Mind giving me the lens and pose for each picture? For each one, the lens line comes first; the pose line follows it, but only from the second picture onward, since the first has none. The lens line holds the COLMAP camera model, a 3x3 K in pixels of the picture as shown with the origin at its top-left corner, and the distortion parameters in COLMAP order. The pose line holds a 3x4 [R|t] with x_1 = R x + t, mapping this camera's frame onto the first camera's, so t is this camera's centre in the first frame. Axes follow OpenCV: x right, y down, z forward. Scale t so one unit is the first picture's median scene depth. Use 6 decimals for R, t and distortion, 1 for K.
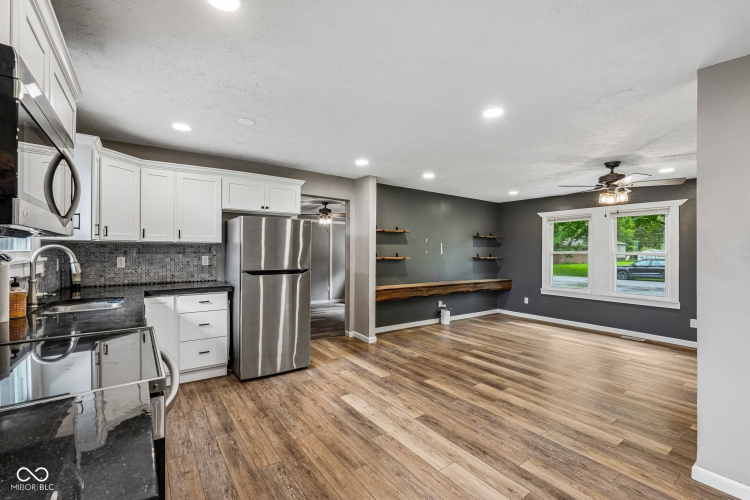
lens RADIAL K [[326.2, 0, 375.0], [0, 326.2, 250.0], [0, 0, 1]] dist [-0.004132, 0.001189]
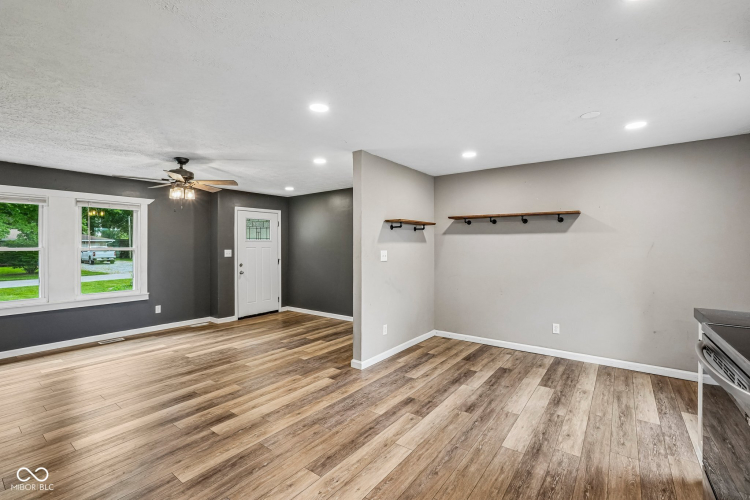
lens RADIAL K [[331.8, 0, 375.4], [0, 331.8, 242.8], [0, 0, 1]] dist [-0.014905, 0.011457]
pose [[-0.294935, 0.003361, 0.955512, -0.424971], [-0.002997, 0.999986, -0.004442, -0.005868], [-0.955513, -0.004174, -0.294920, 0.744777]]
